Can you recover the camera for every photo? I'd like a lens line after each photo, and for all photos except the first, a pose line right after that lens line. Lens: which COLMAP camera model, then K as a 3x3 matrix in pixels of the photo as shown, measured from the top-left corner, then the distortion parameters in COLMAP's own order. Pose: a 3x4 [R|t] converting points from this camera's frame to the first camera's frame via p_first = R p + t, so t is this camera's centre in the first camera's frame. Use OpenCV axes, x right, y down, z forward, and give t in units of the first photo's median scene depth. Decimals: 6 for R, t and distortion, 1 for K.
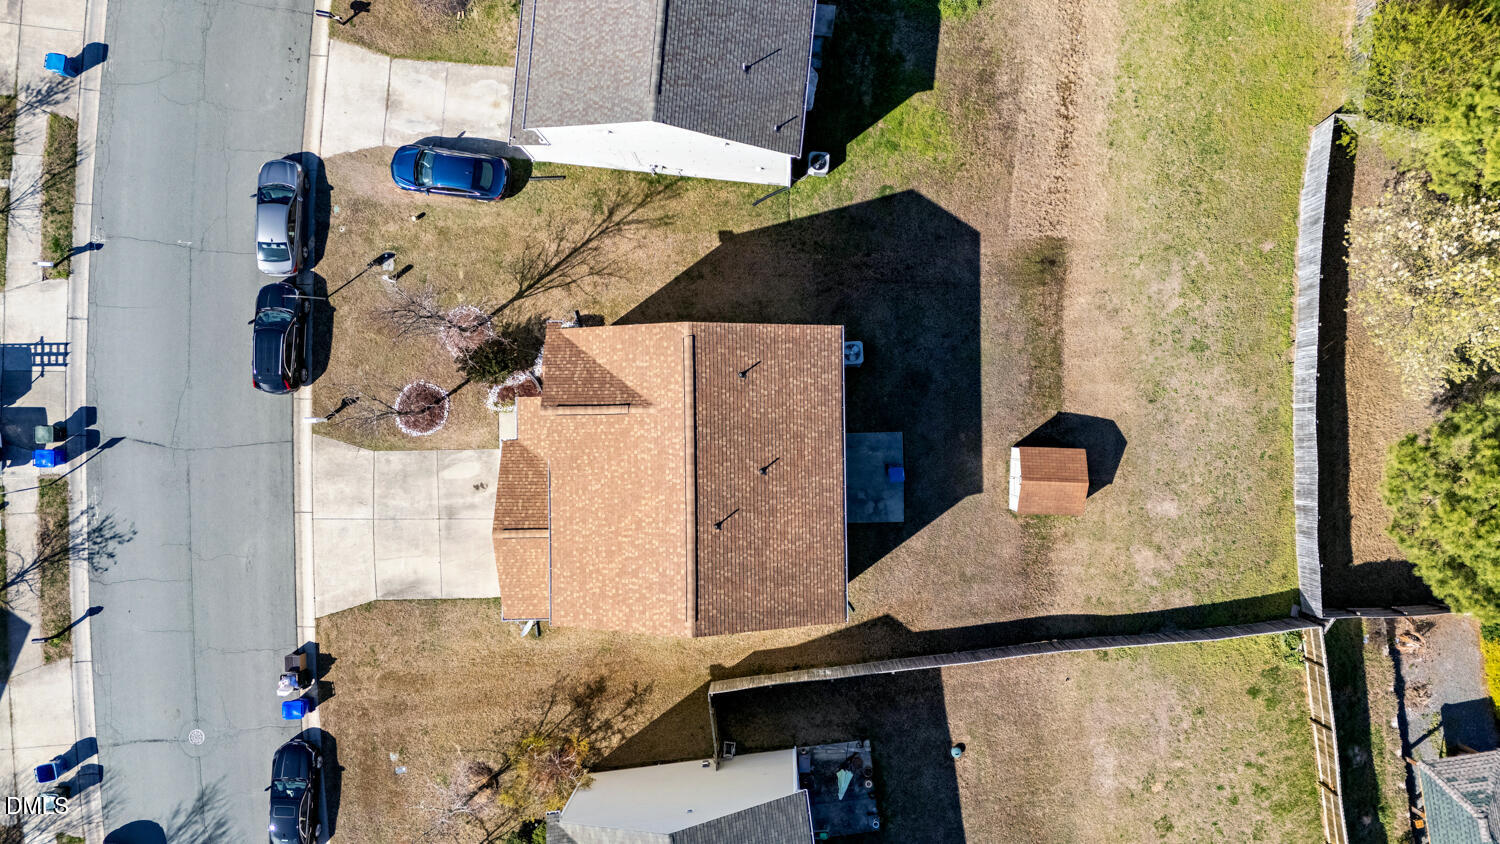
lens RADIAL K [[1100.5, 0, 750.3], [0, 1100.5, 418.4], [0, 0, 1]] dist [0.087040, -0.080638]
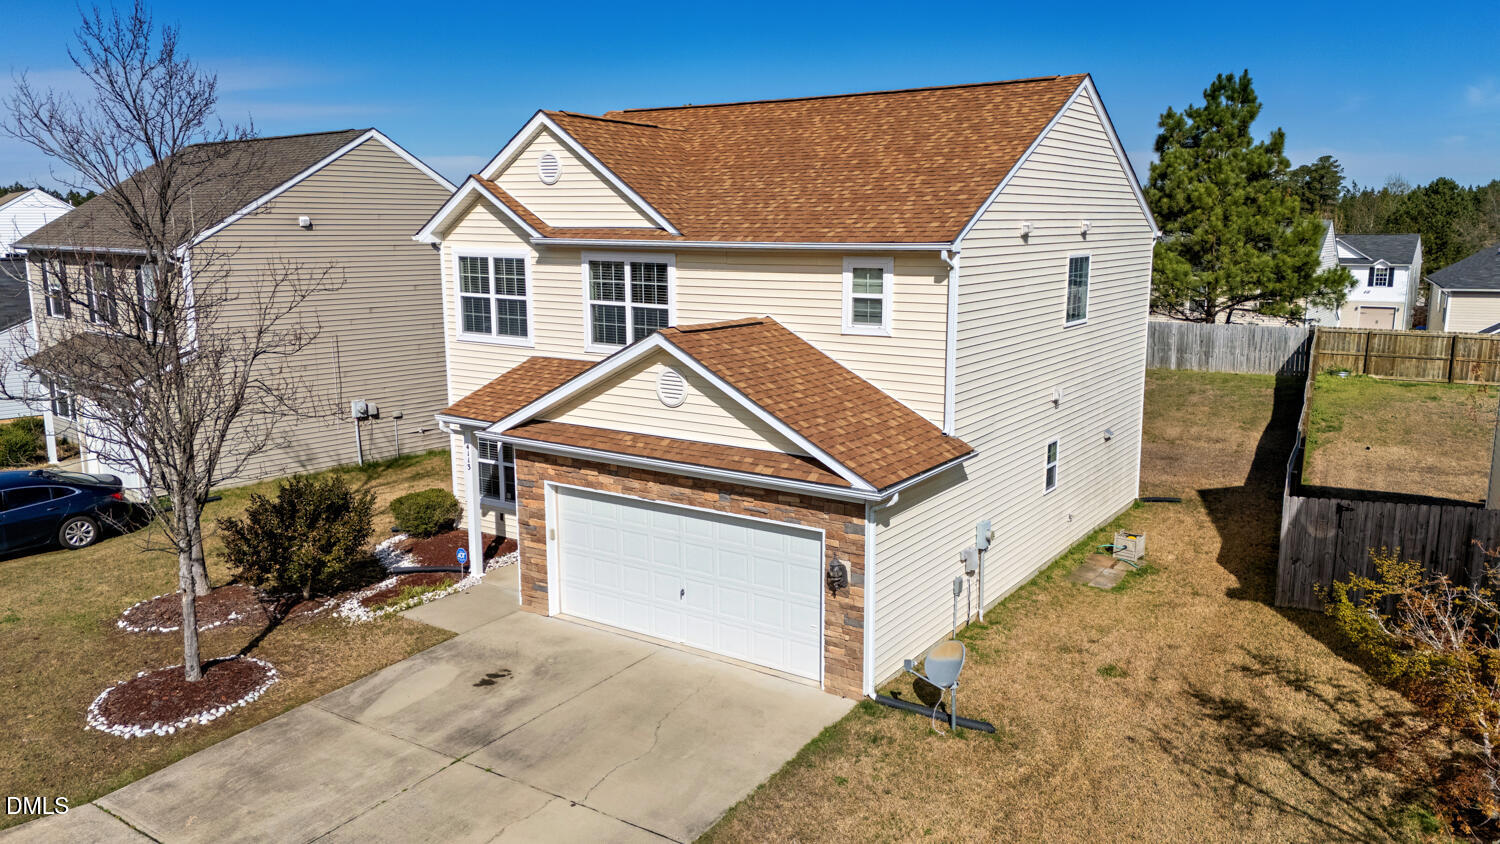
lens RADIAL K [[1100.5, 0, 751.5], [0, 1100.5, 422.9], [0, 0, 1]] dist [0.087040, -0.080638]
pose [[0.572570, -0.126994, 0.809960, -0.457975], [0.819803, 0.099919, -0.563862, 0.303561], [-0.009324, 0.986858, 0.161320, 0.871326]]
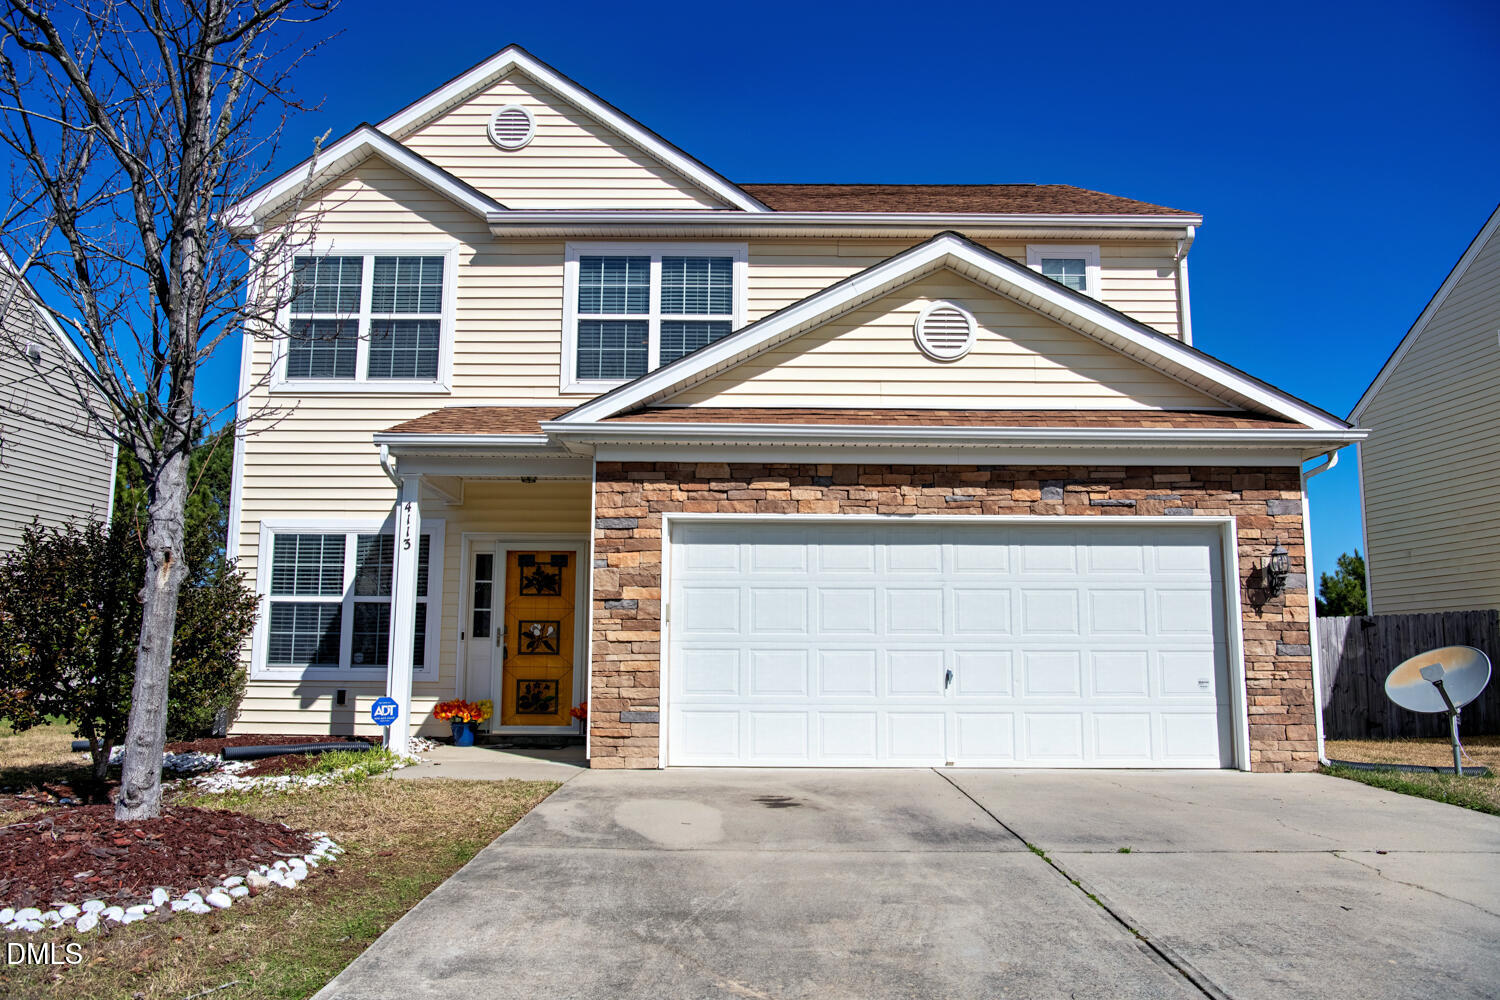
lens RADIAL K [[1170.9, 0, 746.7], [0, 1170.9, 488.2], [0, 0, 1]] dist [-0.058914, 0.026550]
pose [[0.023302, 0.179538, 0.983475, -0.419620], [0.999709, 0.001981, -0.024048, 0.061843], [-0.006266, 0.983749, -0.179440, 0.985462]]
